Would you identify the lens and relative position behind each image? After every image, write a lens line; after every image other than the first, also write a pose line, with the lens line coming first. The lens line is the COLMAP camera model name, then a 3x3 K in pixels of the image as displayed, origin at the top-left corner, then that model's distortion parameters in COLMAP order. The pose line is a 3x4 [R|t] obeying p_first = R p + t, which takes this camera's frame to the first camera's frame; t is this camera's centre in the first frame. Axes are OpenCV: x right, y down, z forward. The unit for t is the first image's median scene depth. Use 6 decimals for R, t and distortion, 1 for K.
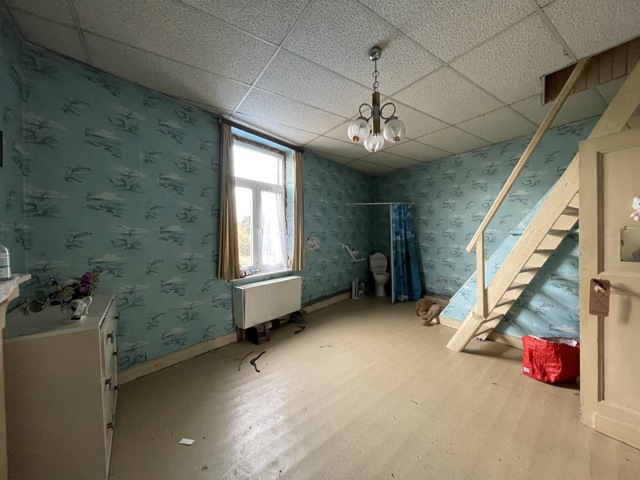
lens RADIAL K [[256.4, 0, 317.0], [0, 256.4, 239.3], [0, 0, 1]] dist [-0.001788, -0.002178]
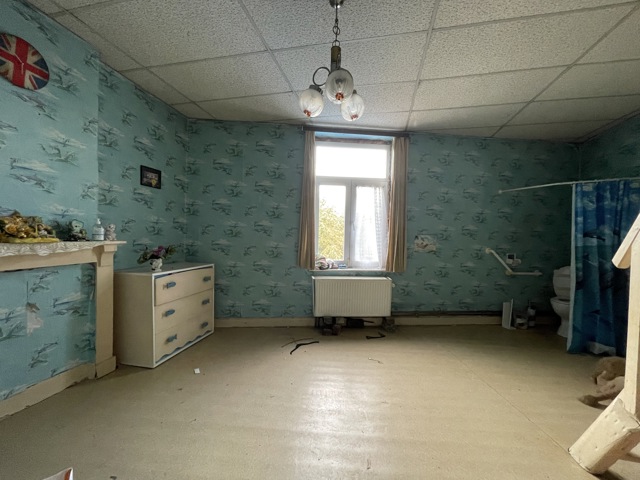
lens RADIAL K [[256.4, 0, 319.0], [0, 256.4, 239.2], [0, 0, 1]] dist [-0.001788, -0.002178]
pose [[0.686970, 0.032976, -0.725937, 0.420736], [-0.041336, 0.999126, 0.006268, 0.014823], [0.725509, 0.025701, 0.687732, 0.222408]]
